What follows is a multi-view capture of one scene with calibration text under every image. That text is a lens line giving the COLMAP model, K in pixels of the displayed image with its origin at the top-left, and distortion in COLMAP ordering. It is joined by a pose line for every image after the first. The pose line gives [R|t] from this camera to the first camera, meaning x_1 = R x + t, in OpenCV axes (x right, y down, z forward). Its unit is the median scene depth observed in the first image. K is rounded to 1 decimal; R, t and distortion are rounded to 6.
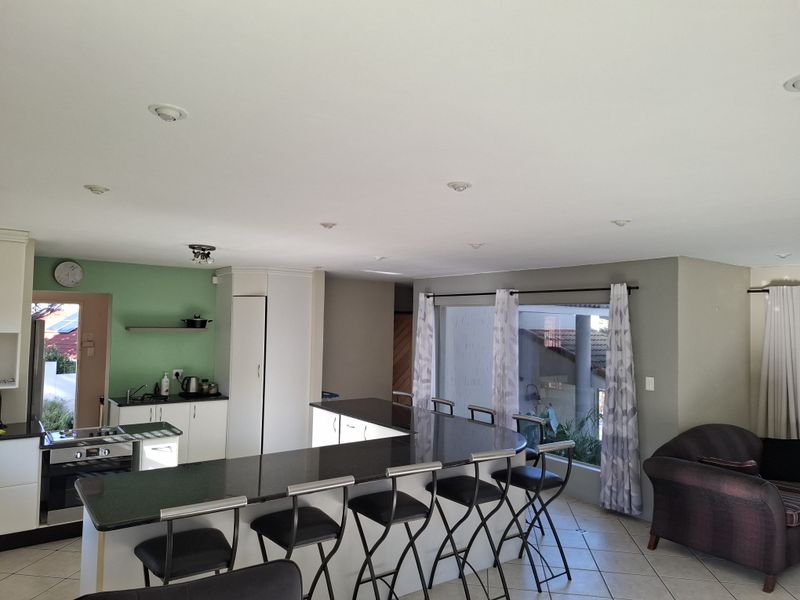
lens RADIAL K [[536.4, 0, 400.0], [0, 536.4, 300.0], [0, 0, 1]] dist [0.071614, -0.000527]
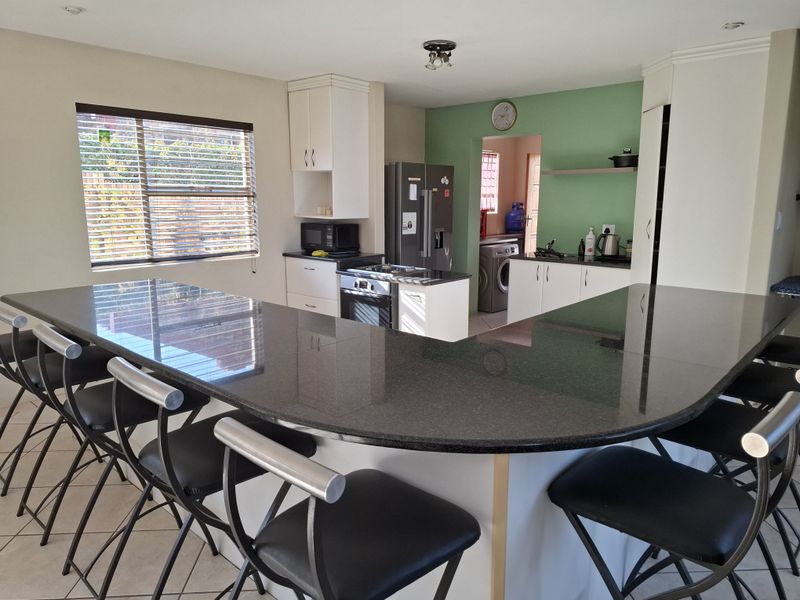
lens RADIAL K [[562.1, 0, 402.8], [0, 562.1, 291.7], [0, 0, 1]] dist [0.046568, -0.004727]
pose [[0.212172, 0.148039, -0.965954, 0.354133], [0.049528, 0.985560, 0.161923, 0.086466], [0.975976, -0.082198, 0.201776, 0.614961]]
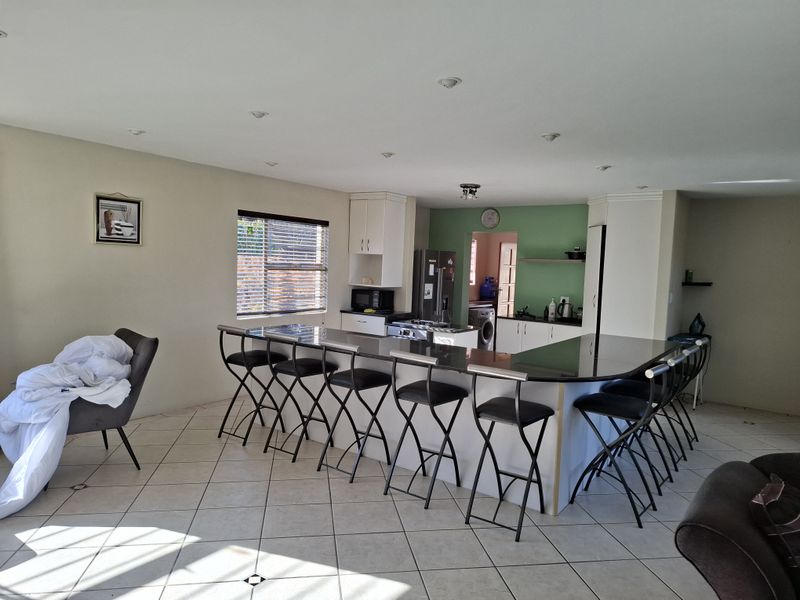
lens RADIAL K [[536.4, 0, 400.0], [0, 536.4, 300.0], [0, 0, 1]] dist [0.071614, -0.000527]
pose [[0.299506, 0.059197, -0.952256, 0.614386], [0.016753, 0.997593, 0.067285, 0.060874], [0.953947, -0.036106, 0.297793, 0.389039]]
